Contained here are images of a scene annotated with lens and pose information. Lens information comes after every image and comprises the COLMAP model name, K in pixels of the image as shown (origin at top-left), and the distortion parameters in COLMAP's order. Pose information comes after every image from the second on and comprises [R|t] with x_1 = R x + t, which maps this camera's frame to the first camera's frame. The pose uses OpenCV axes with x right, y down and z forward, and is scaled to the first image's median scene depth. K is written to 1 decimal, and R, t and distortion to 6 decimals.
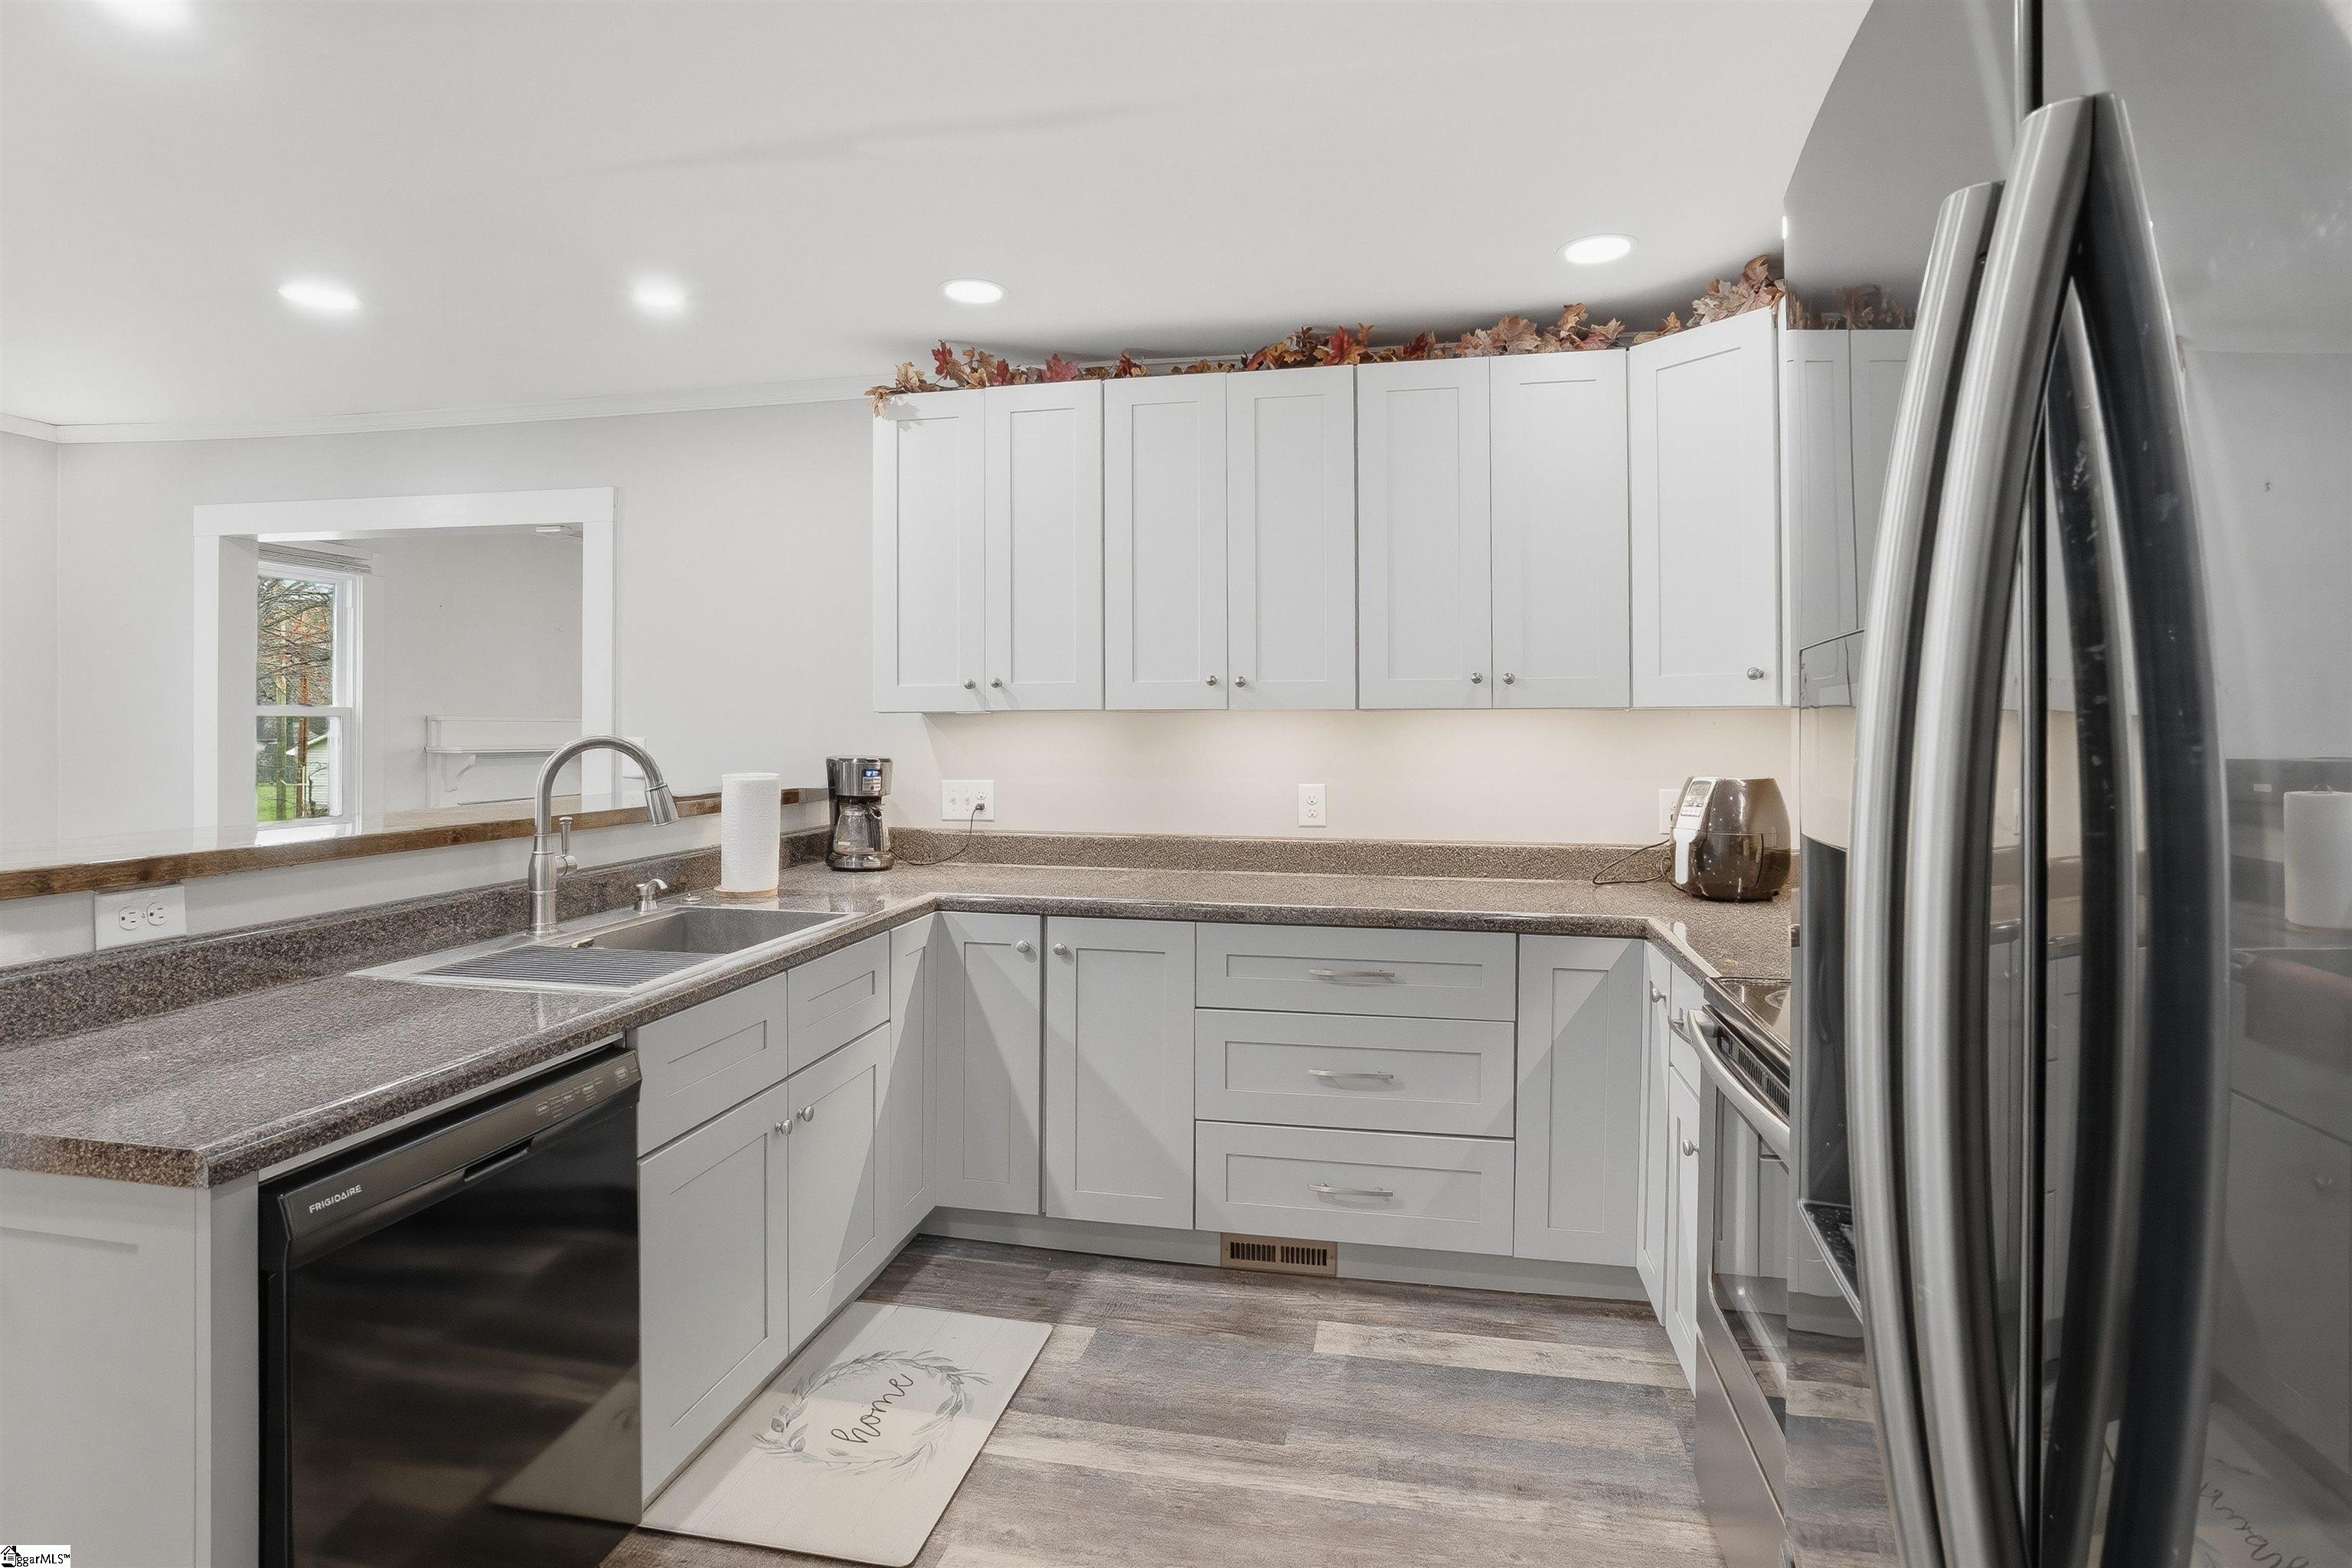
lens RADIAL K [[1180.2, 0, 1185.9], [0, 1180.2, 736.9], [0, 0, 1]] dist [-0.049941, 0.020830]
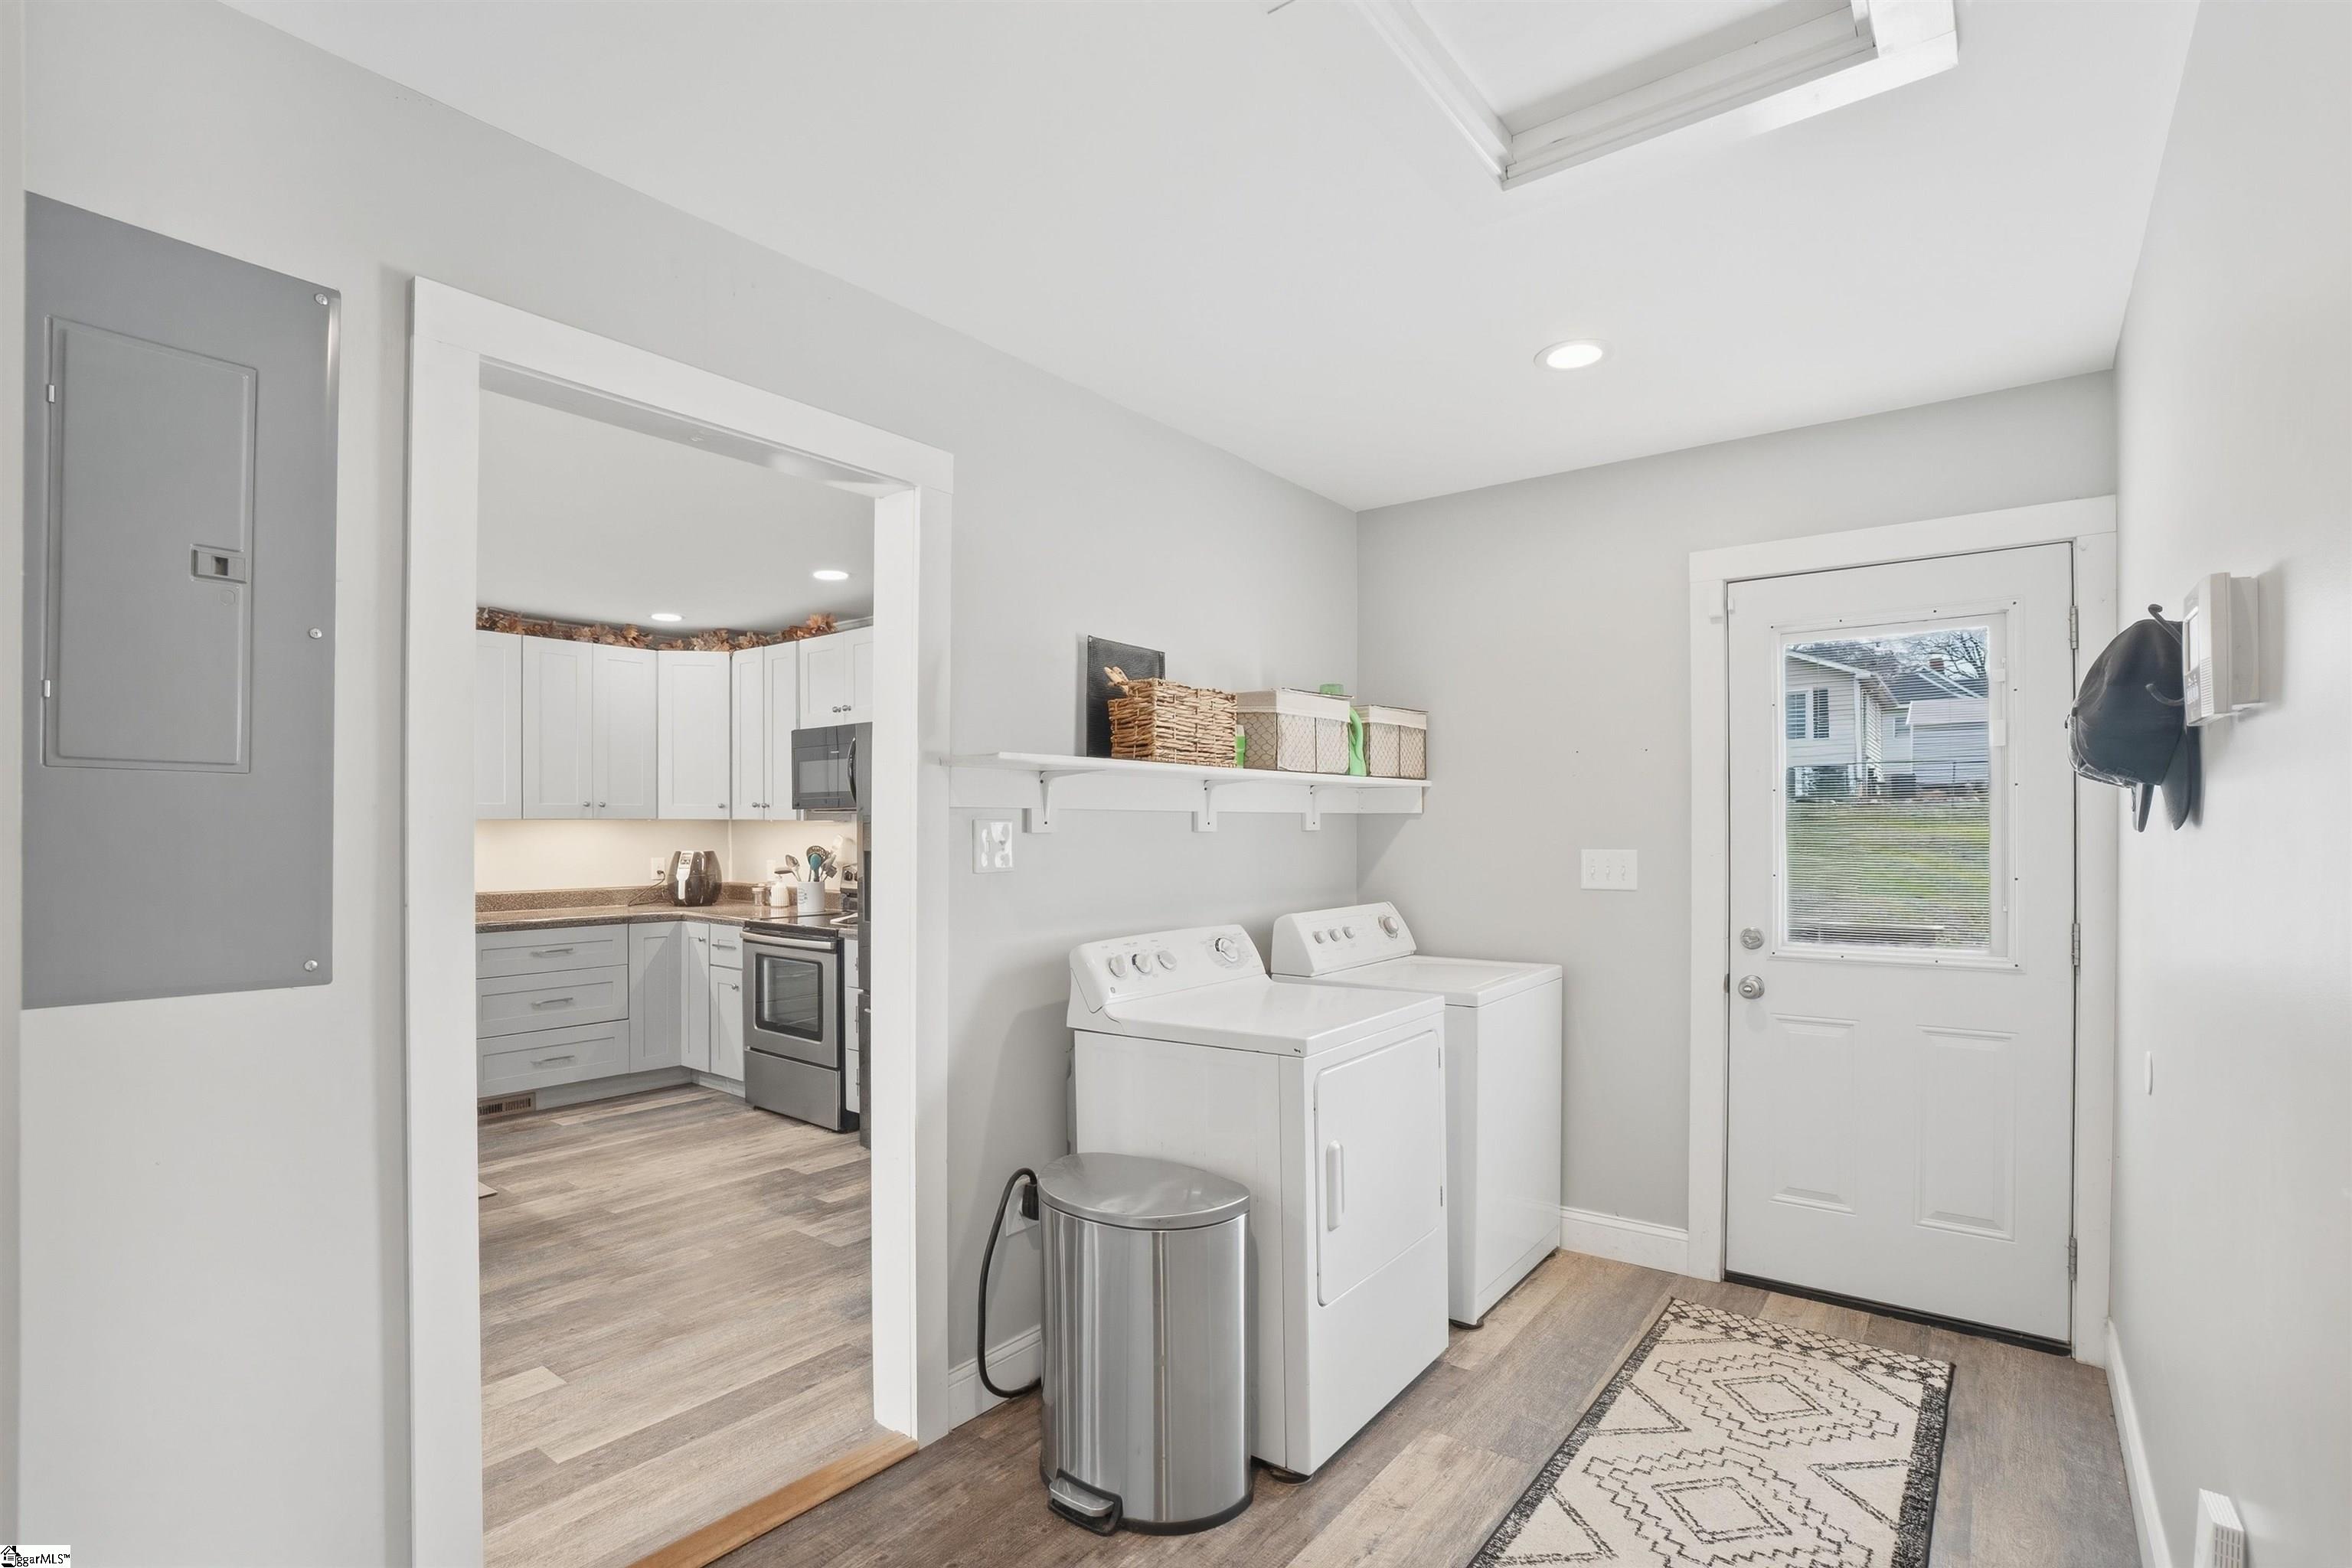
lens RADIAL K [[1114.7, 0, 1177.8], [0, 1114.7, 819.5], [0, 0, 1]] dist [-0.042770, -0.000025]
pose [[0.455544, 0.004498, 0.890202, -0.998577], [0.003931, 0.999967, -0.007064, -0.006664], [-0.890205, 0.006717, 0.455511, -0.778055]]
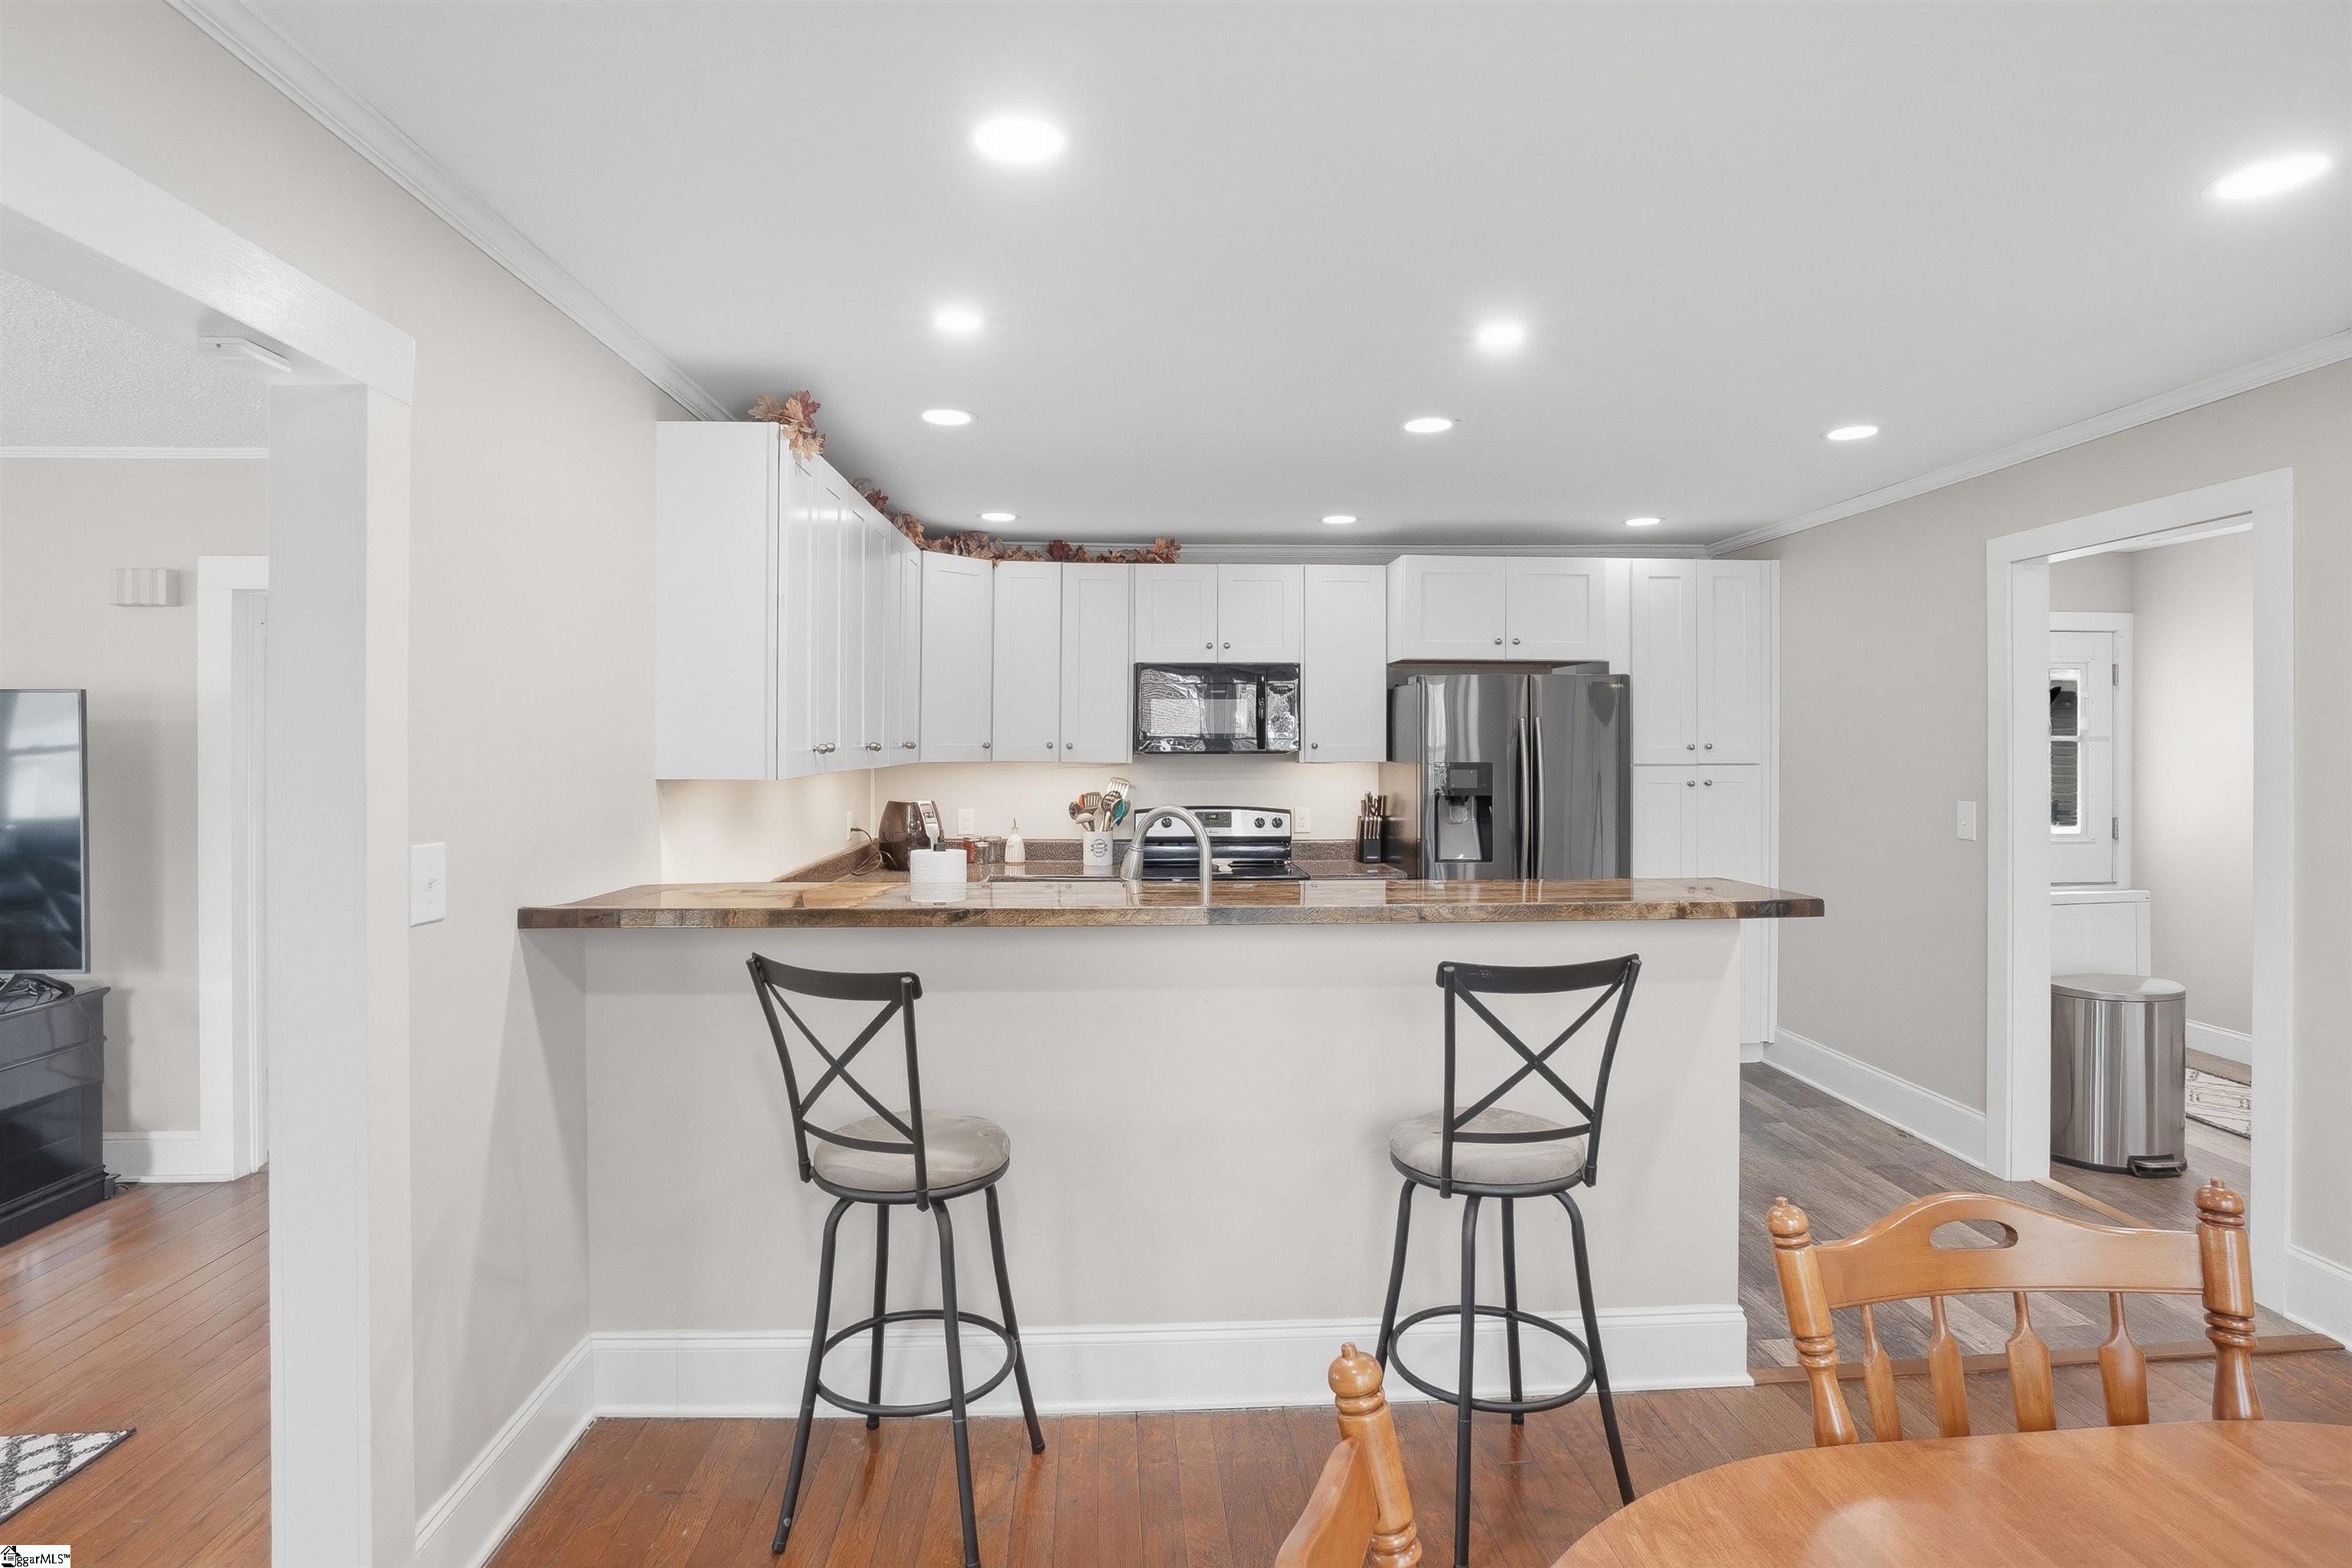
lens RADIAL K [[1180.2, 0, 1185.9], [0, 1180.2, 736.9], [0, 0, 1]] dist [-0.049941, 0.020830]
pose [[-0.249665, 0.012229, 0.968255, -1.385516], [0.003022, 0.999925, -0.011850, -0.040074], [-0.968328, -0.000033, -0.249683, 1.075690]]
